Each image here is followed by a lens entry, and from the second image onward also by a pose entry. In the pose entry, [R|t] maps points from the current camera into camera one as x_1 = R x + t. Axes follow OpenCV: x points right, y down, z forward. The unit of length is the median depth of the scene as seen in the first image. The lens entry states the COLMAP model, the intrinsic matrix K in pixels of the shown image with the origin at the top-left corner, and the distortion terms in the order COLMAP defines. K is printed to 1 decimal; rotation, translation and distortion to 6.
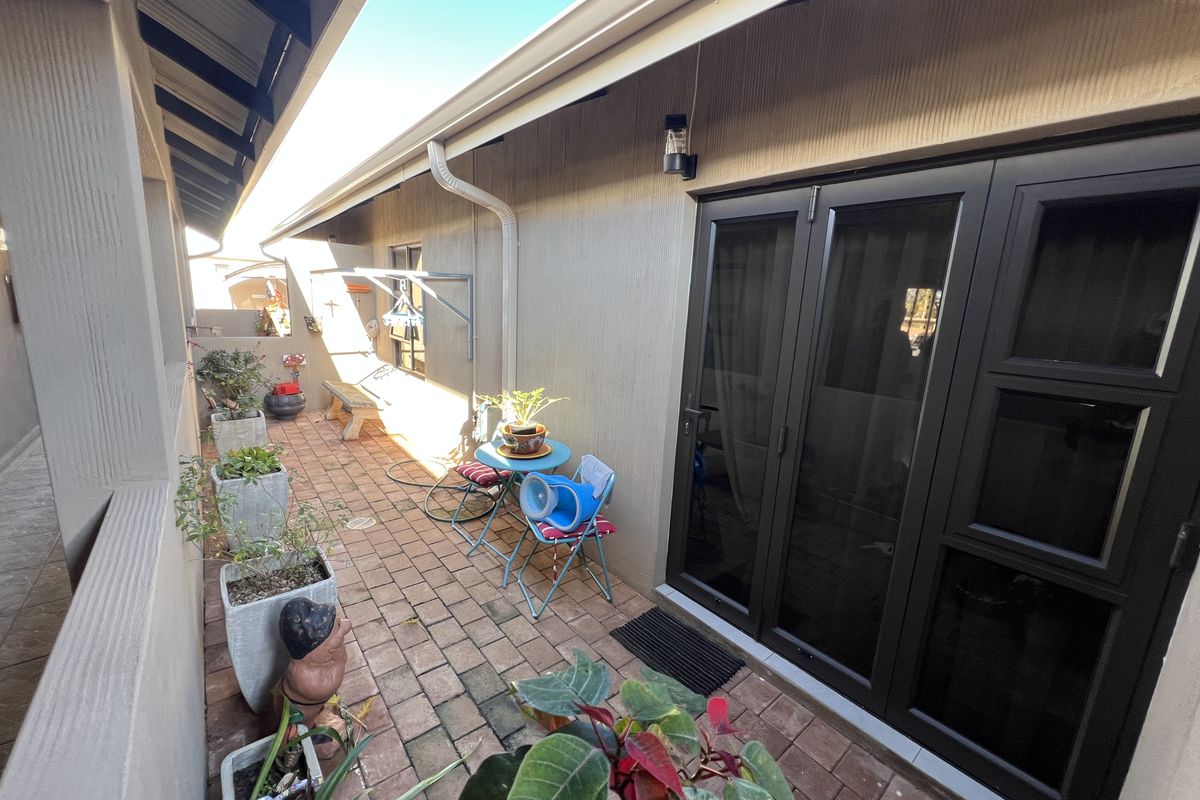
lens RADIAL K [[477.3, 0, 596.3], [0, 477.3, 397.0], [0, 0, 1]] dist [-0.002054, 0.000075]
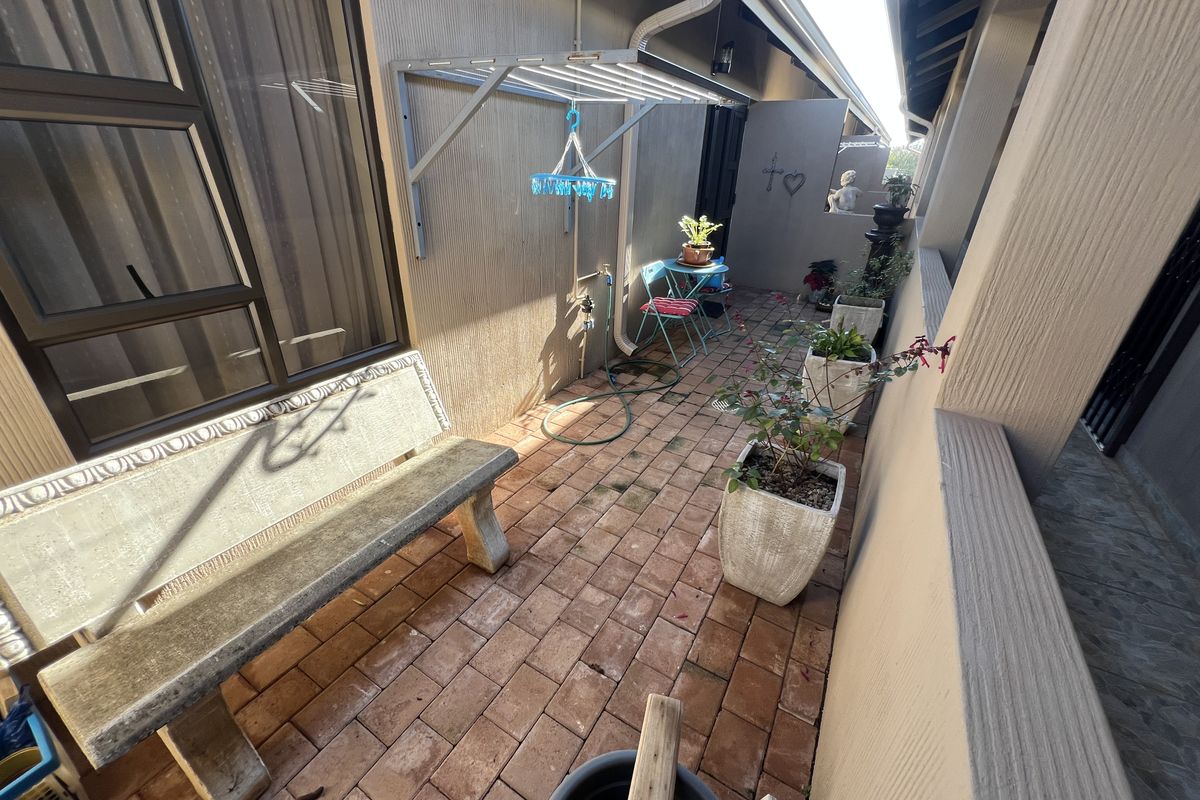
lens RADIAL K [[477.3, 0, 596.3], [0, 477.3, 397.0], [0, 0, 1]] dist [-0.002054, 0.000075]
pose [[-0.346819, -0.466608, 0.813630, -0.962306], [0.138880, 0.832362, 0.536550, -0.251134], [-0.927593, 0.299083, -0.223876, 1.182307]]
